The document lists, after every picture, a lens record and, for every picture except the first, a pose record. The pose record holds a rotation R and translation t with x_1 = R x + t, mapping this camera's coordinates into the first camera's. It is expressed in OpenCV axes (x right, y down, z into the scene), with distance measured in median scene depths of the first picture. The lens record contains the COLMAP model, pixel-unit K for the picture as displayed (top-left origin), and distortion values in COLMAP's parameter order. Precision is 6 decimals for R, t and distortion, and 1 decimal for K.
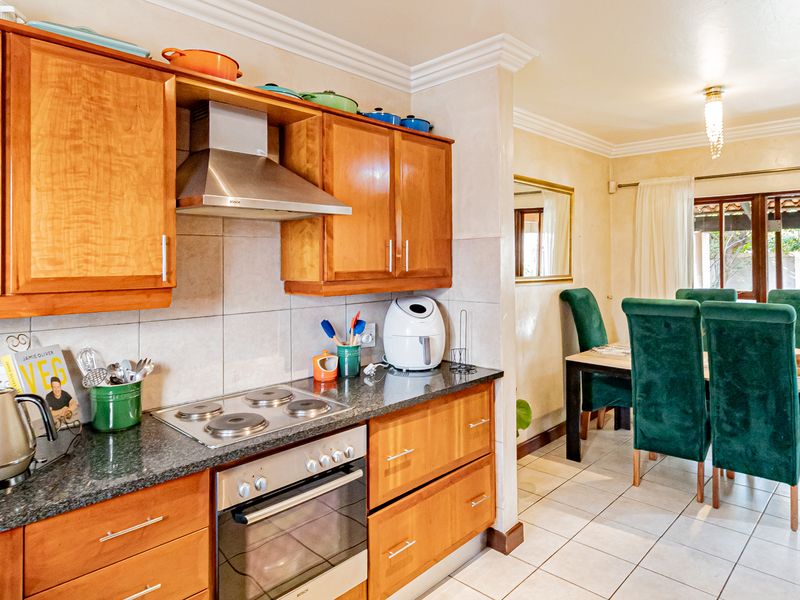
lens RADIAL K [[509.1, 0, 400.5], [0, 509.1, 255.9], [0, 0, 1]] dist [0.003321, 0.002491]
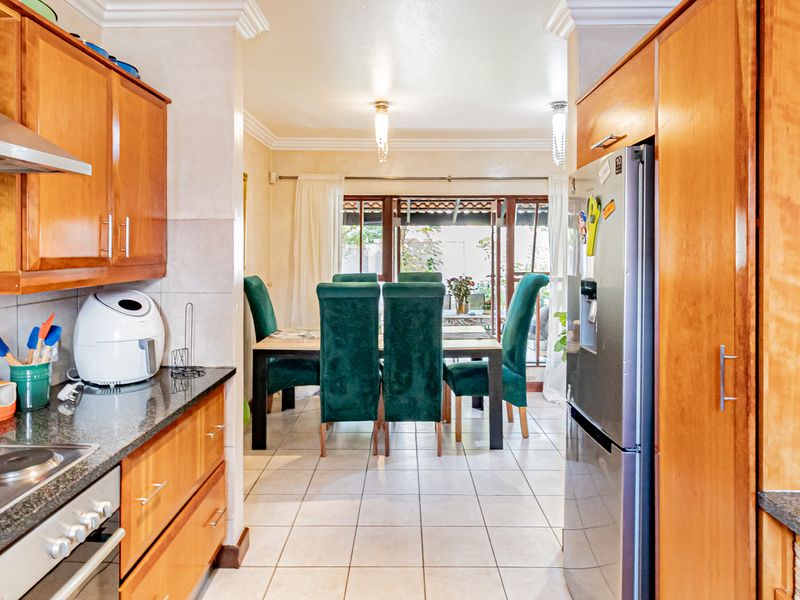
lens RADIAL K [[506.6, 0, 399.4], [0, 506.6, 252.4], [0, 0, 1]] dist [0.004708, -0.001355]
pose [[0.726460, 0.004870, 0.687191, -0.191689], [-0.013068, 0.999892, 0.006728, 0.011146], [-0.687084, -0.013868, 0.726445, 0.137993]]
